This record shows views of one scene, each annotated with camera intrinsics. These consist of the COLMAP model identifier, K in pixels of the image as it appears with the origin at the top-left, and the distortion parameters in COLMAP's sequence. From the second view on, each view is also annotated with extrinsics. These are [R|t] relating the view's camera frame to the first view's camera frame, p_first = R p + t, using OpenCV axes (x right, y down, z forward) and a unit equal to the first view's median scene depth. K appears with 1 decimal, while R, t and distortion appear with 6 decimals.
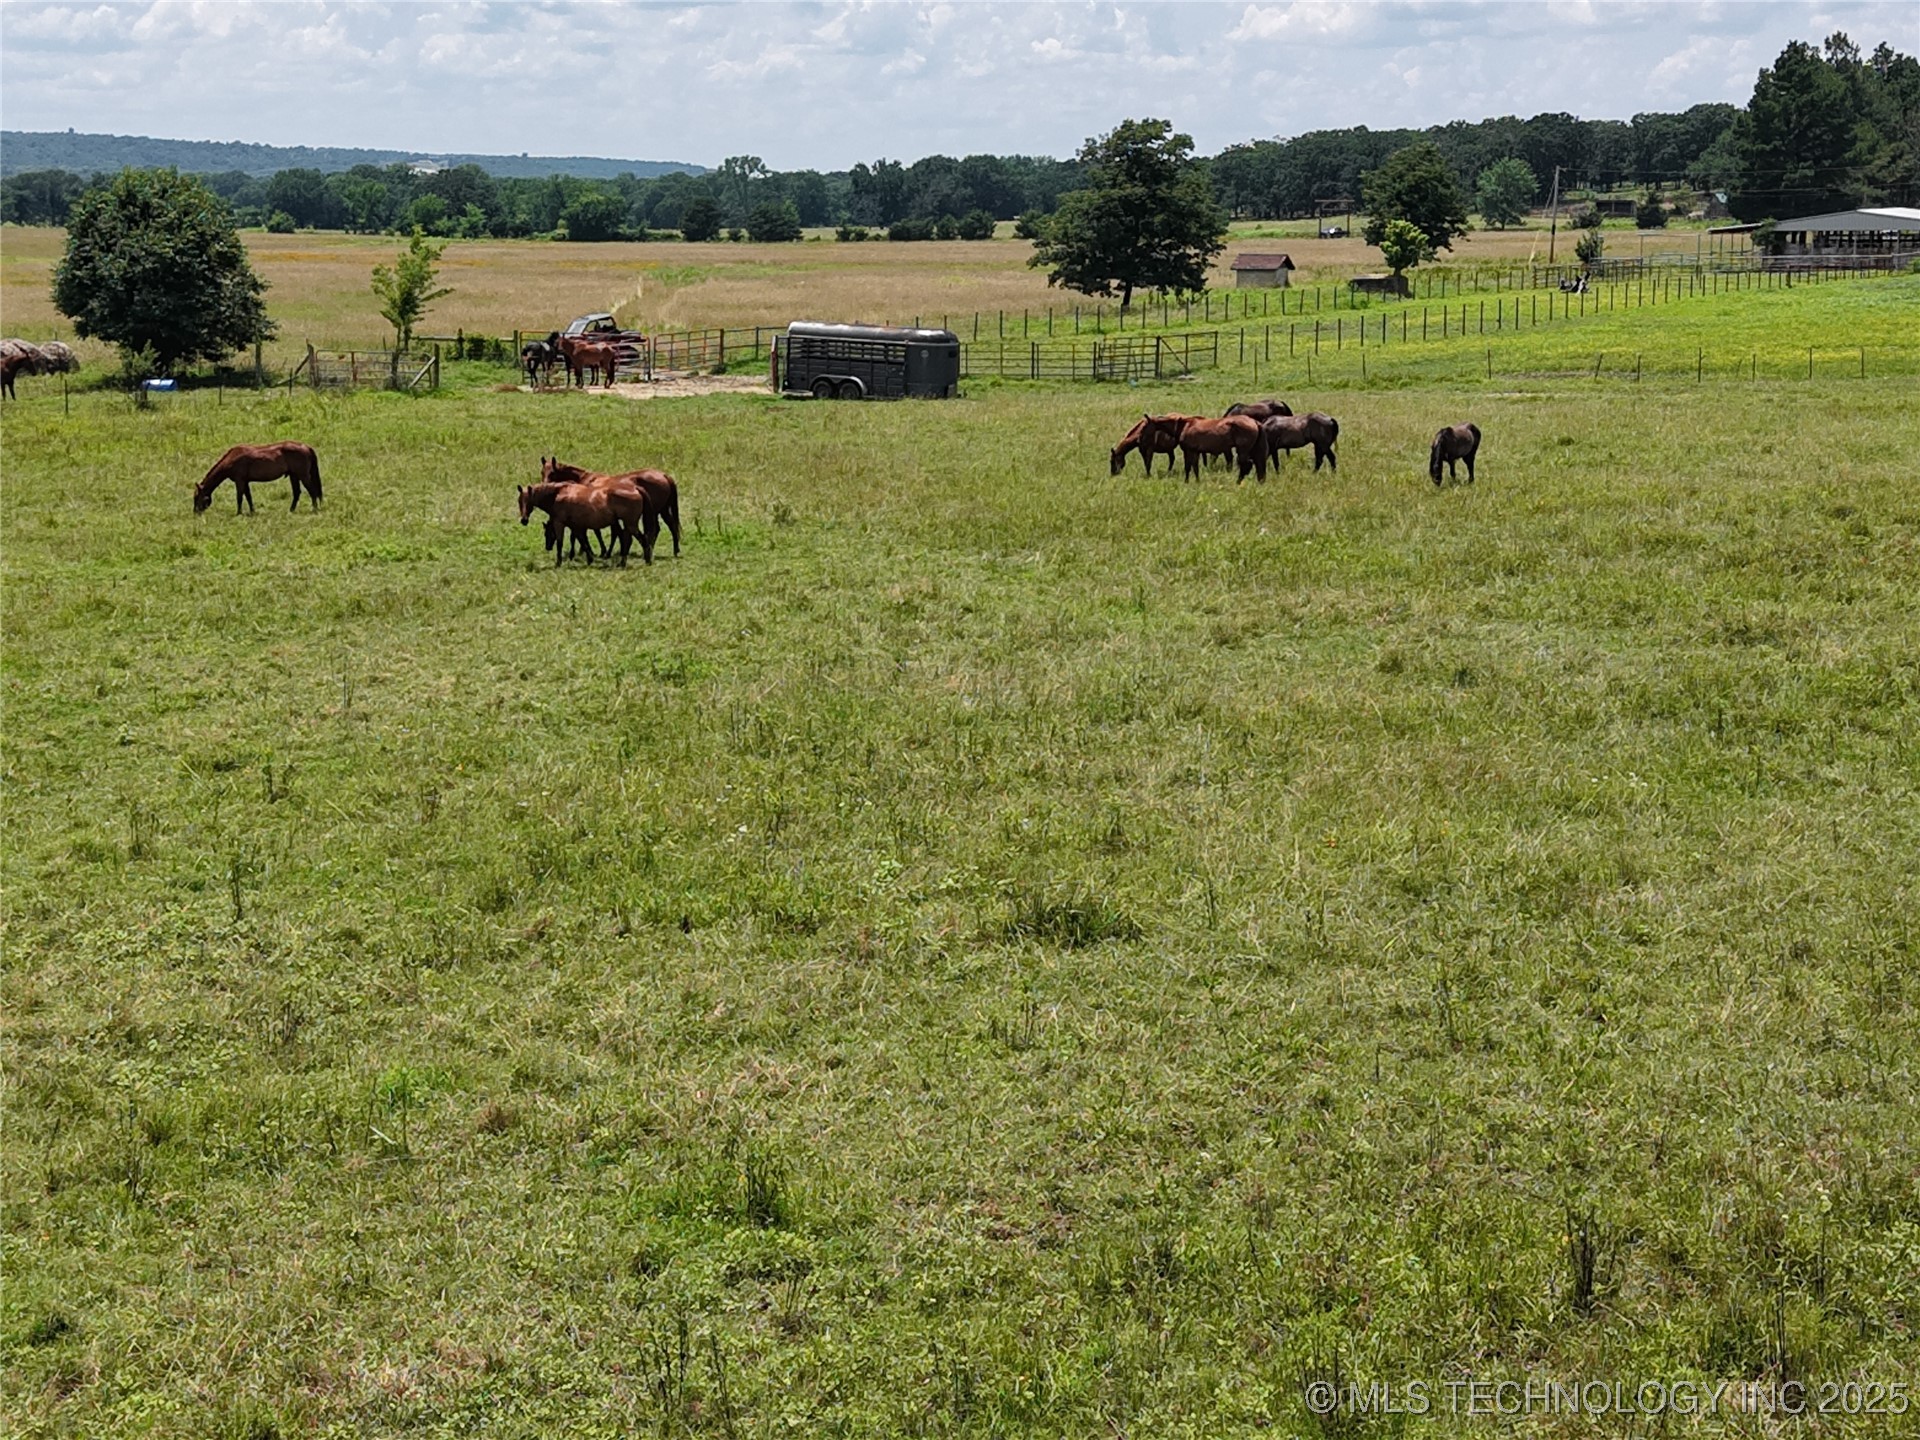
lens RADIAL K [[3338.9, 0, 960.0], [0, 3338.9, 720.0], [0, 0, 1]] dist [0.247562, -0.964645]
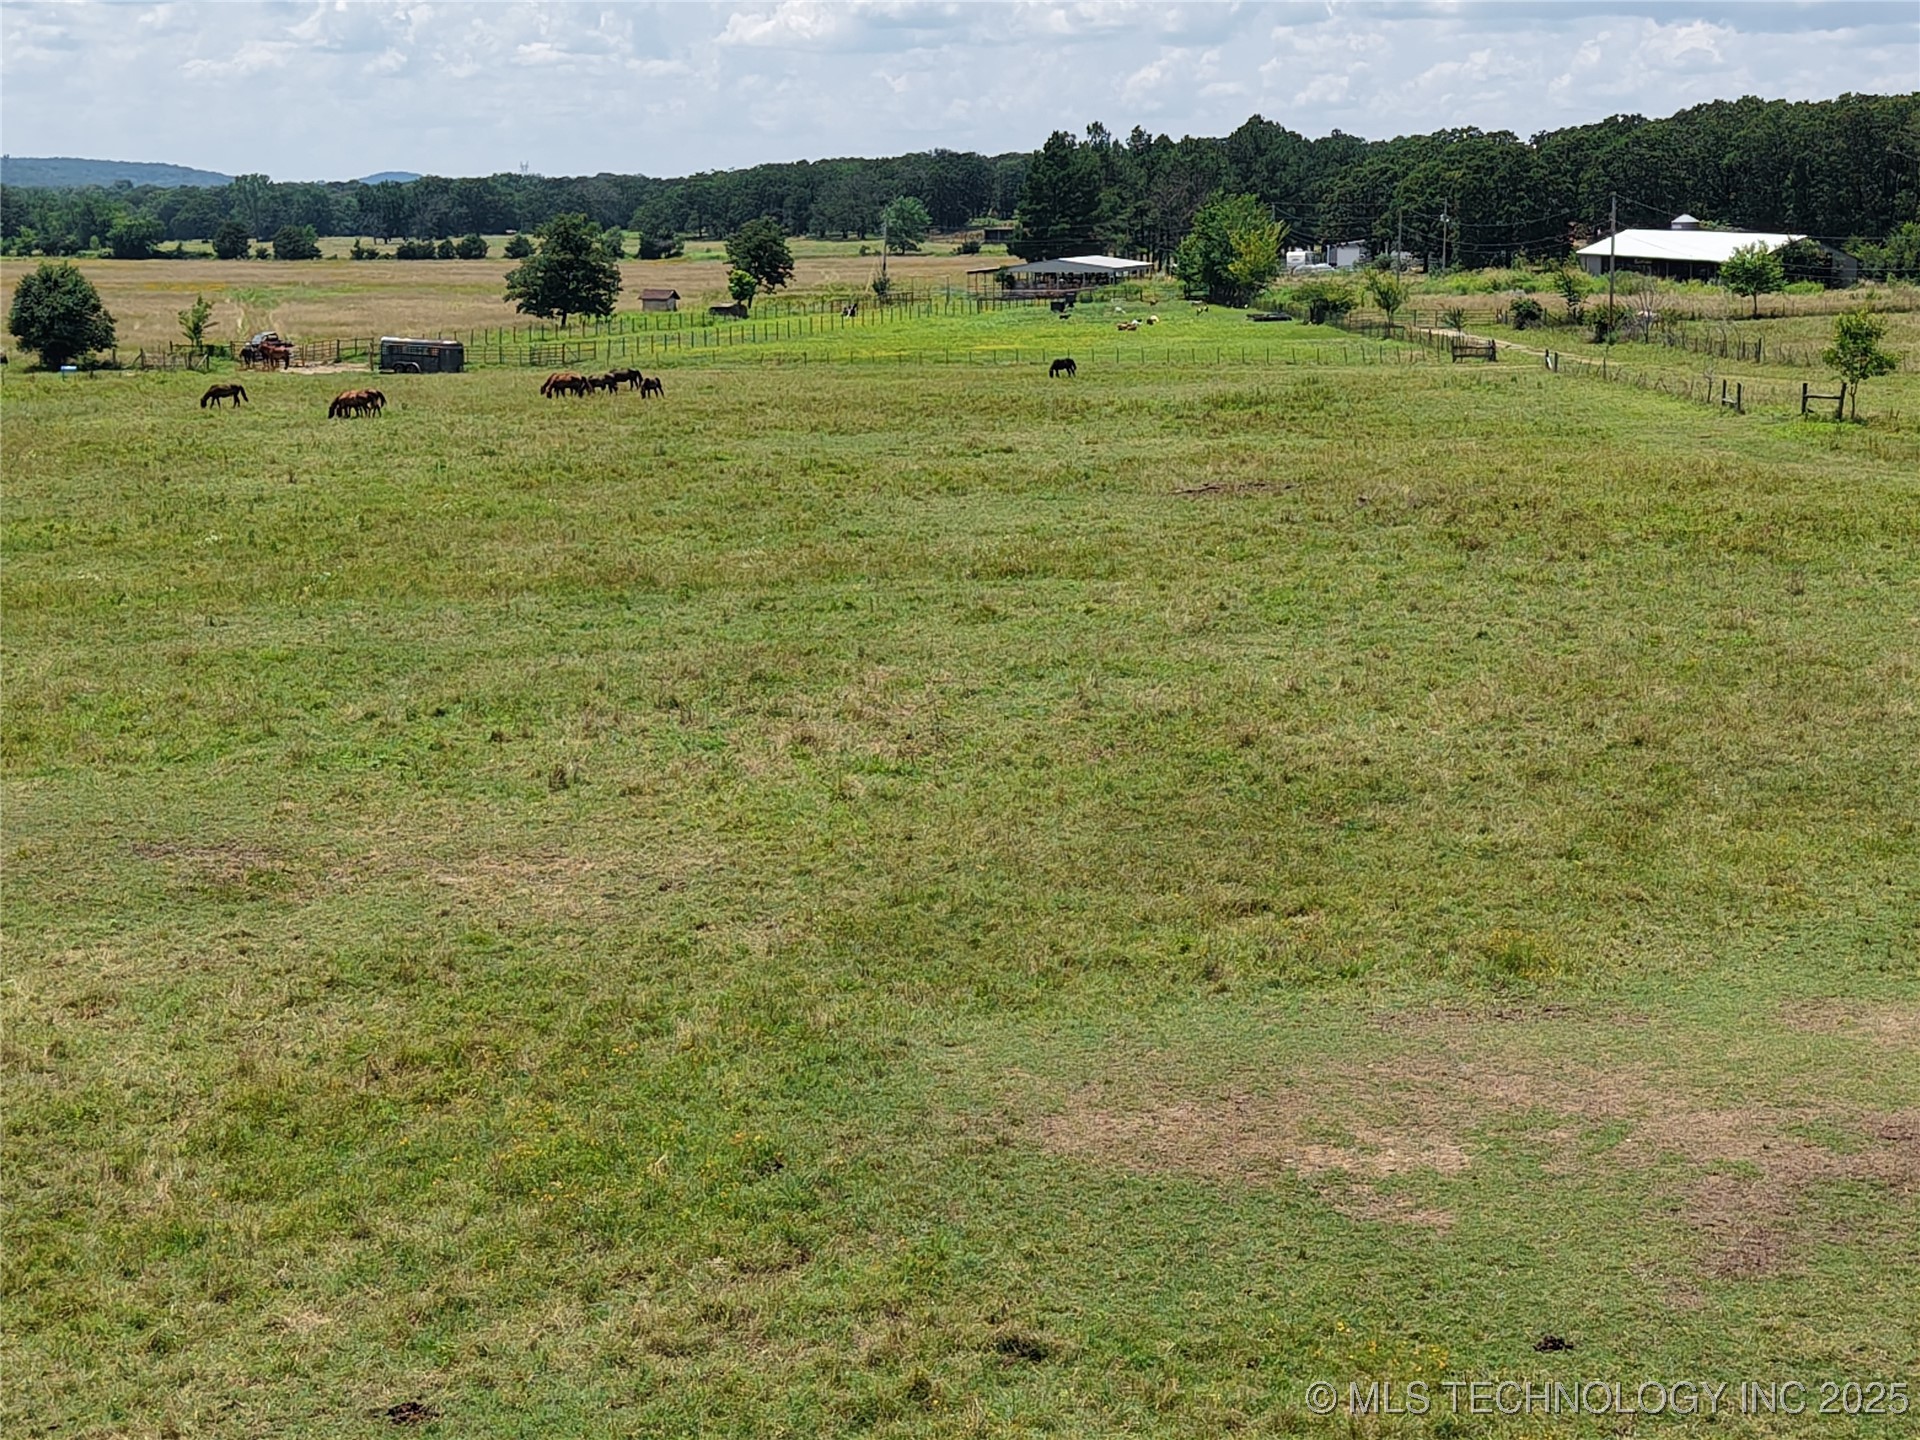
lens RADIAL K [[3338.9, 0, 960.0], [0, 3338.9, 720.0], [0, 0, 1]] dist [0.247562, -0.964645]
pose [[0.988854, -0.022046, 0.147246, -0.020616], [0.022171, 0.999754, 0.000790, 0.277519], [-0.147227, 0.002484, 0.989100, -2.484898]]
